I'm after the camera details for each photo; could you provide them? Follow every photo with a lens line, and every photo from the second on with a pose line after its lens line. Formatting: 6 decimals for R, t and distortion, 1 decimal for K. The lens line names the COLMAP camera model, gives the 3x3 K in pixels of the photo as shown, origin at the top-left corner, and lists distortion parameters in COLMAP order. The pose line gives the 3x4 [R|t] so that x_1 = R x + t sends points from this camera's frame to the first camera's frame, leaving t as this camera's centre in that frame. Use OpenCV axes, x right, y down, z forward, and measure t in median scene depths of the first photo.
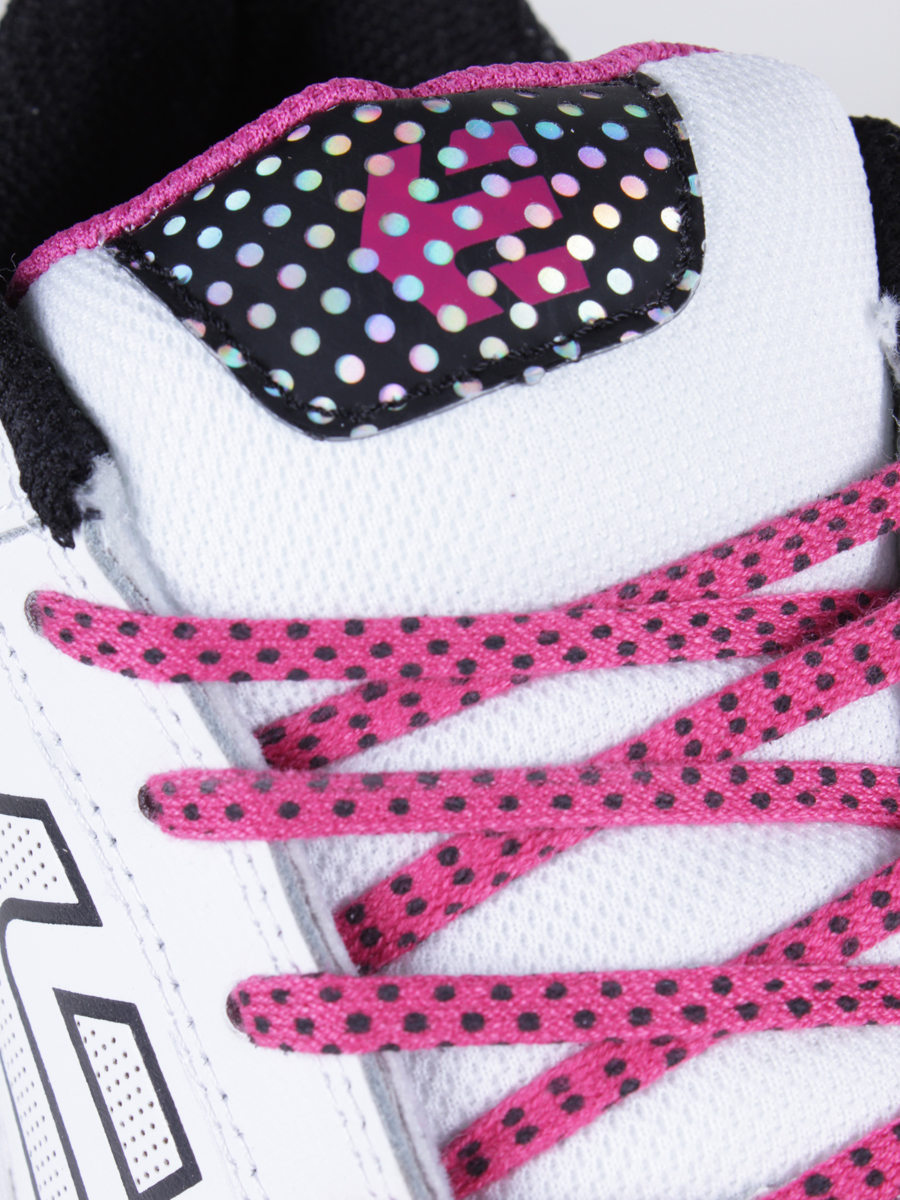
lens RADIAL K [[3099.7, 0, 450.0], [0, 3099.7, 600.0], [0, 0, 1]] dist [-0.393652, -0.675343]
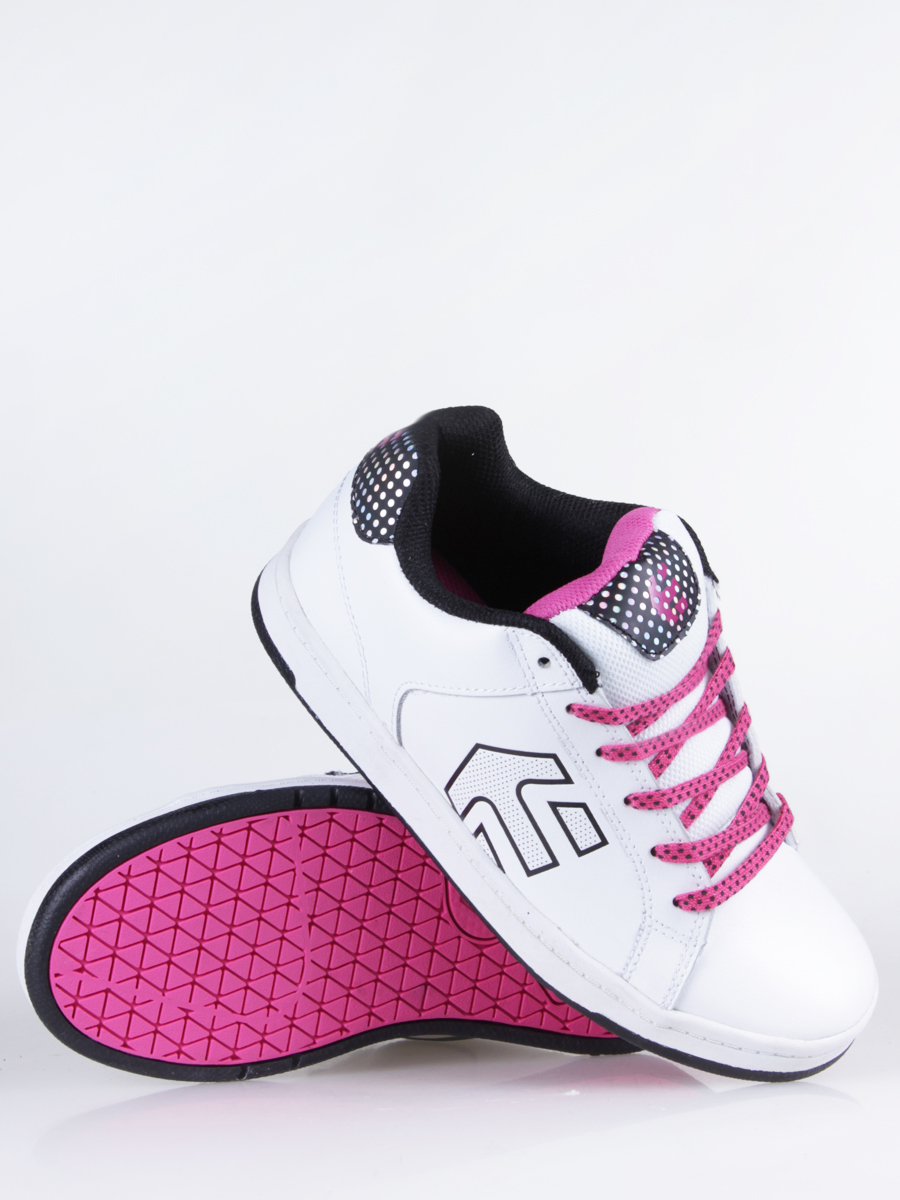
lens RADIAL K [[3099.7, 0, 450.0], [0, 3099.7, 600.0], [0, 0, 1]] dist [-0.393652, -0.675343]
pose [[0.754620, -0.179015, 0.631270, -2.680291], [0.013338, 0.966051, 0.258008, -1.133072], [-0.656026, -0.186278, 0.731389, -1.690257]]
